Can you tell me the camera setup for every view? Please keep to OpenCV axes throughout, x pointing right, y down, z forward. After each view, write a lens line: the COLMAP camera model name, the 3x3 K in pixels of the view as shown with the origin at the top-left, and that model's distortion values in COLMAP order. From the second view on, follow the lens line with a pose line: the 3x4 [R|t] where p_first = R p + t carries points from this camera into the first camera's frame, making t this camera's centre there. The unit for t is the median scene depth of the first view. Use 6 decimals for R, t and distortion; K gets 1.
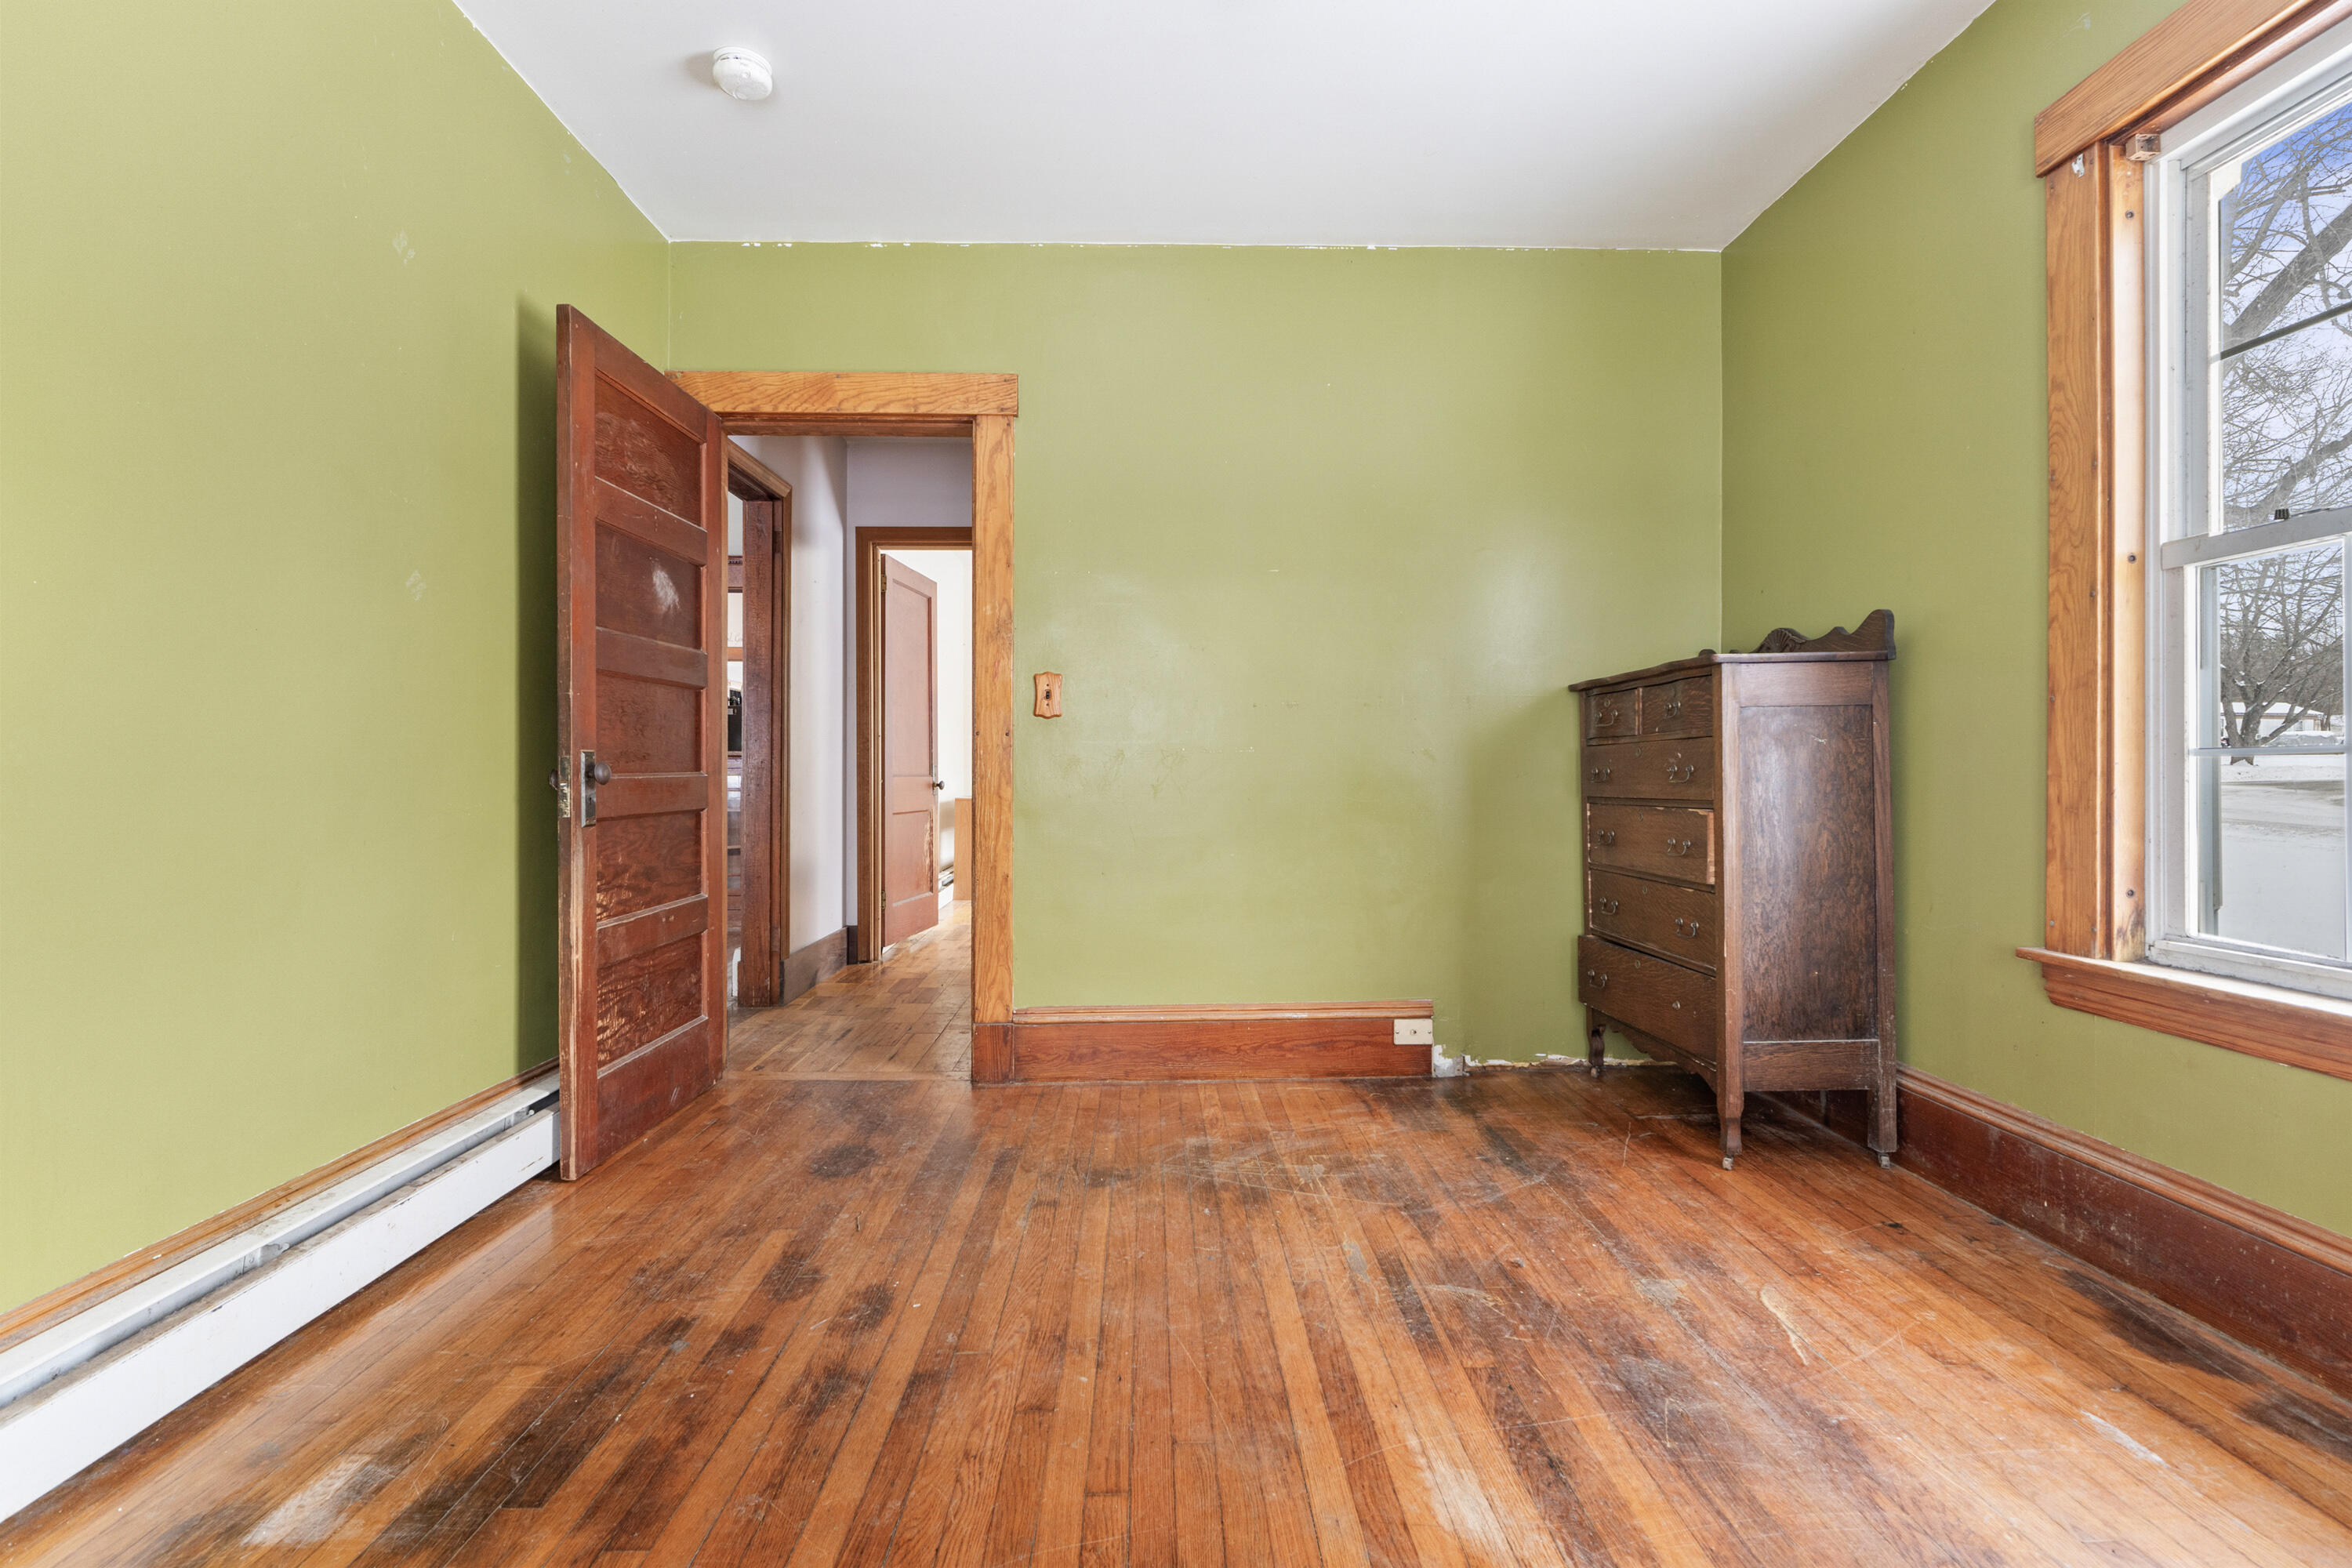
lens RADIAL K [[1079.1, 0, 1173.3], [0, 1079.1, 780.5], [0, 0, 1]] dist [-0.000451, 0.000010]
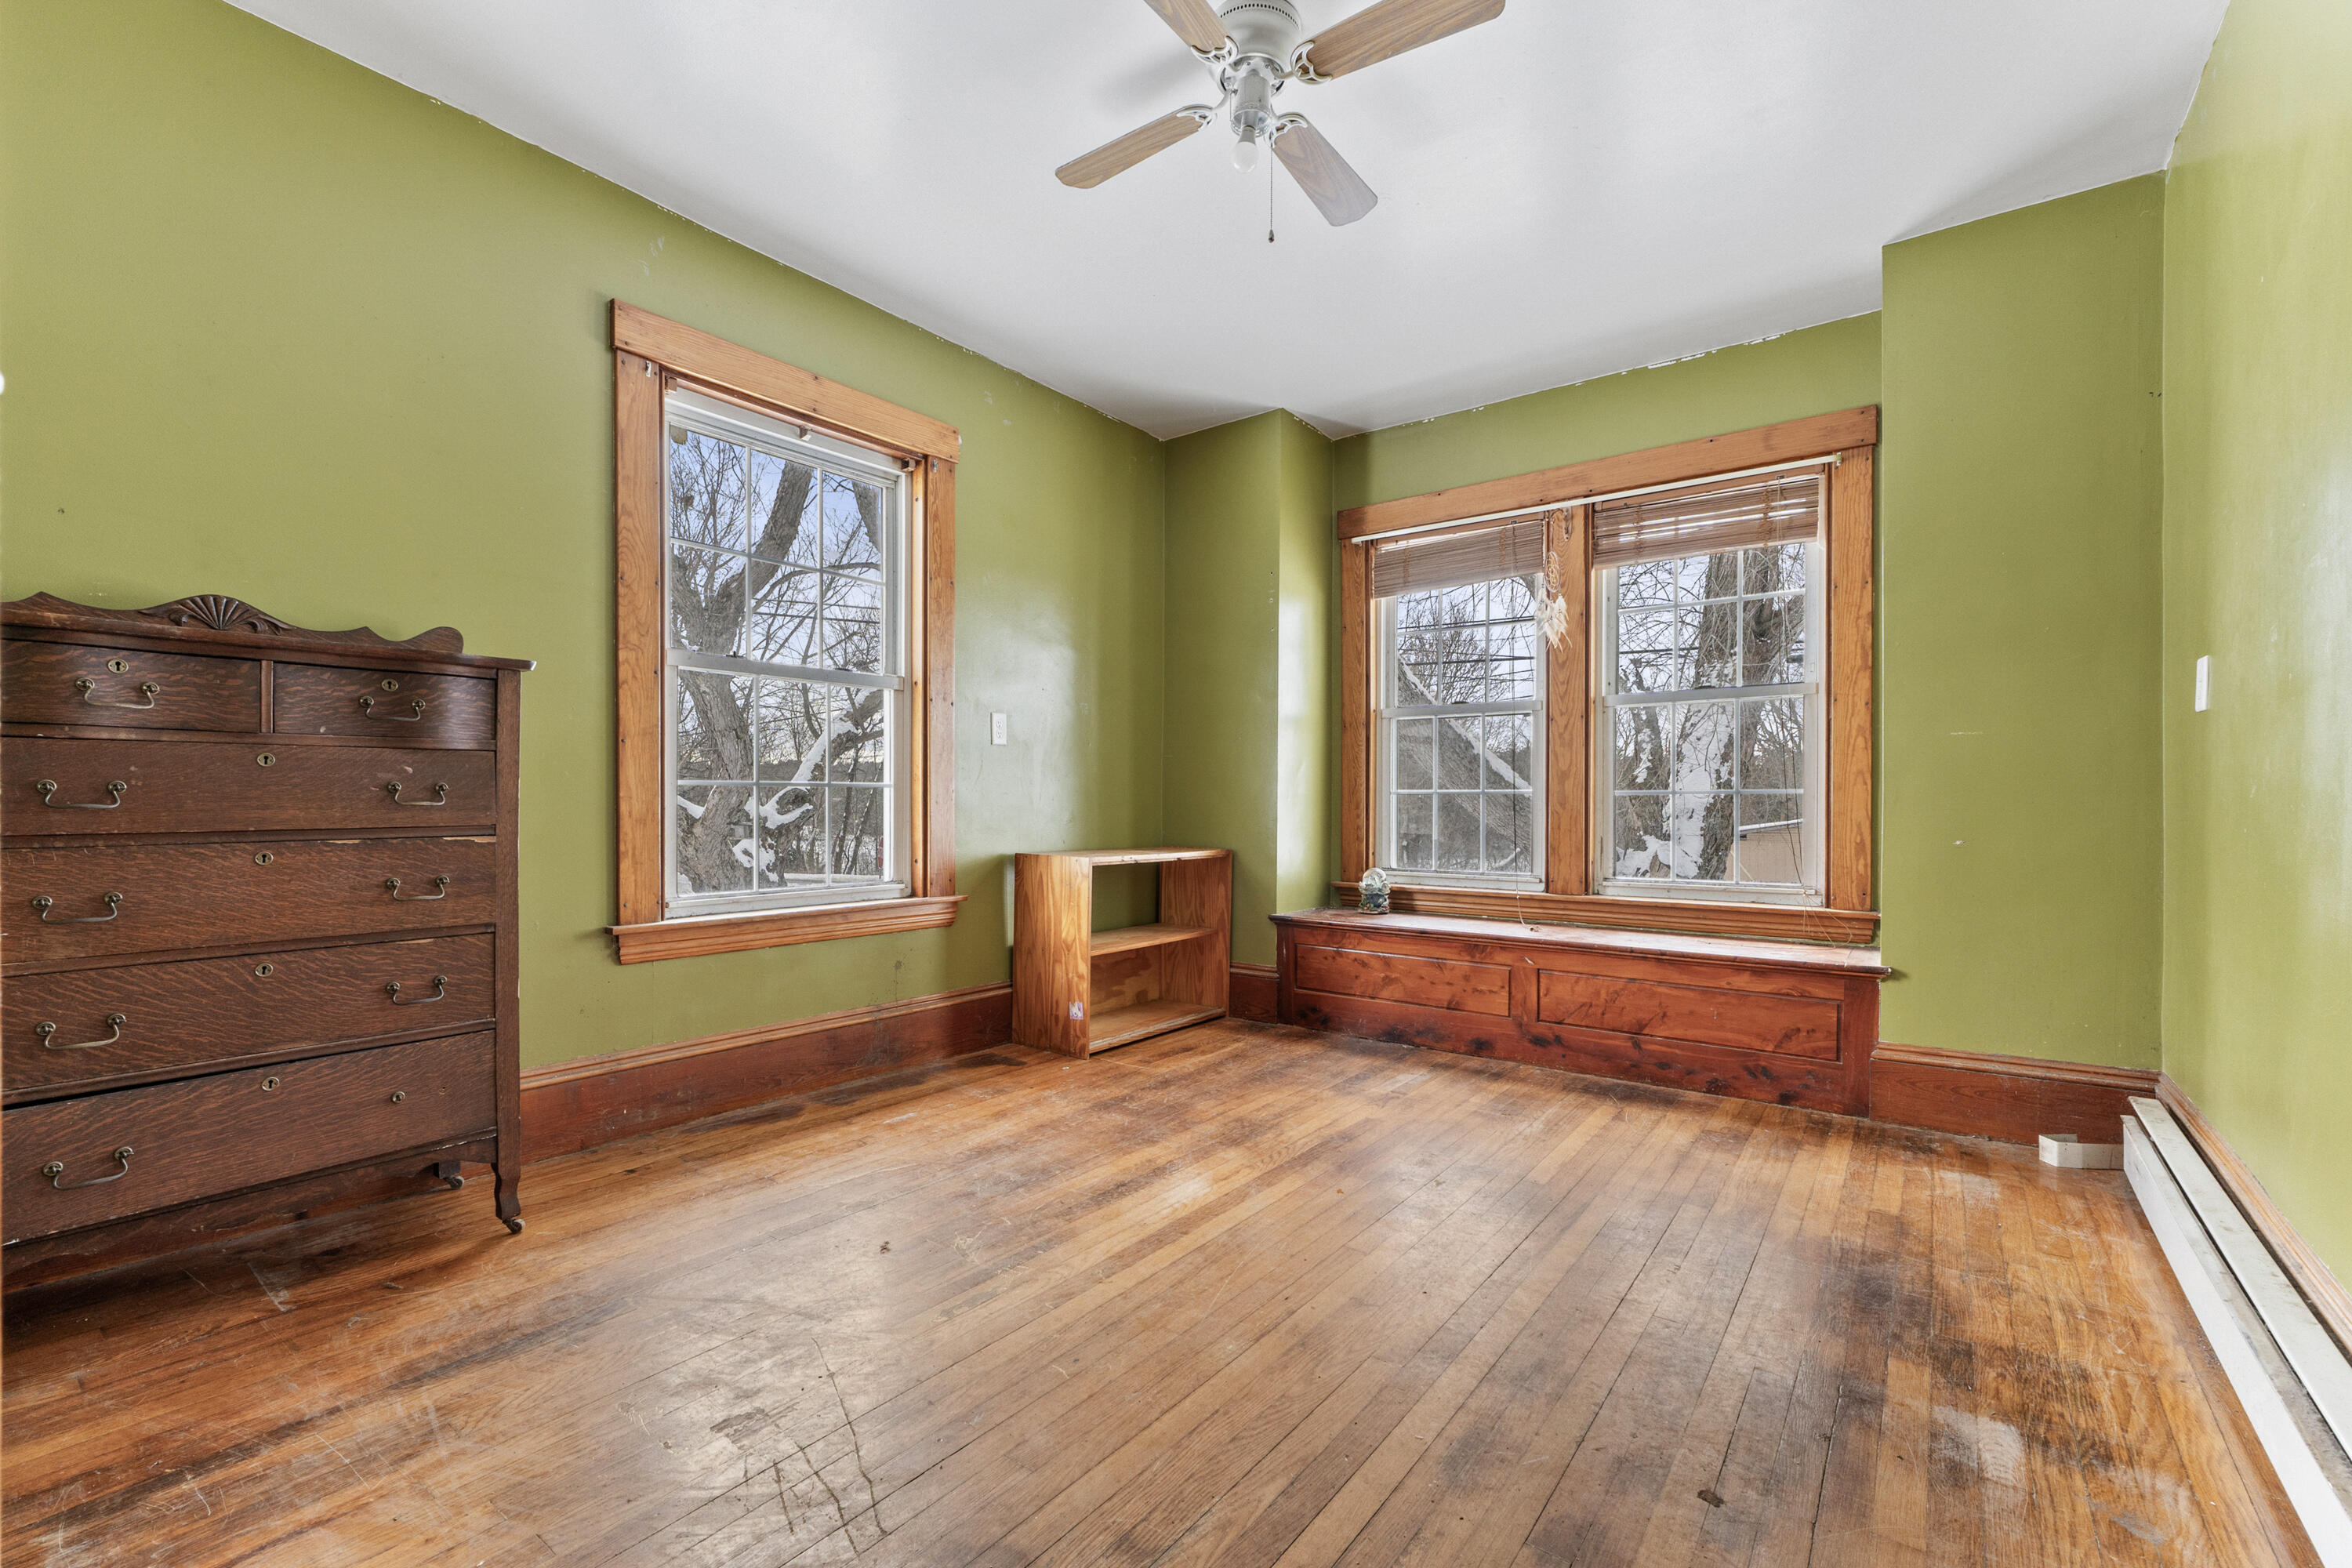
lens RADIAL K [[994.1, 0, 1172.0], [0, 994.1, 792.7], [0, 0, 1]] dist [-0.003083, 0.000261]
pose [[-0.783109, 0.000865, 0.621884, -0.605679], [-0.001969, 0.999991, -0.003870, -0.007068], [-0.621881, -0.004256, -0.783100, 1.843240]]
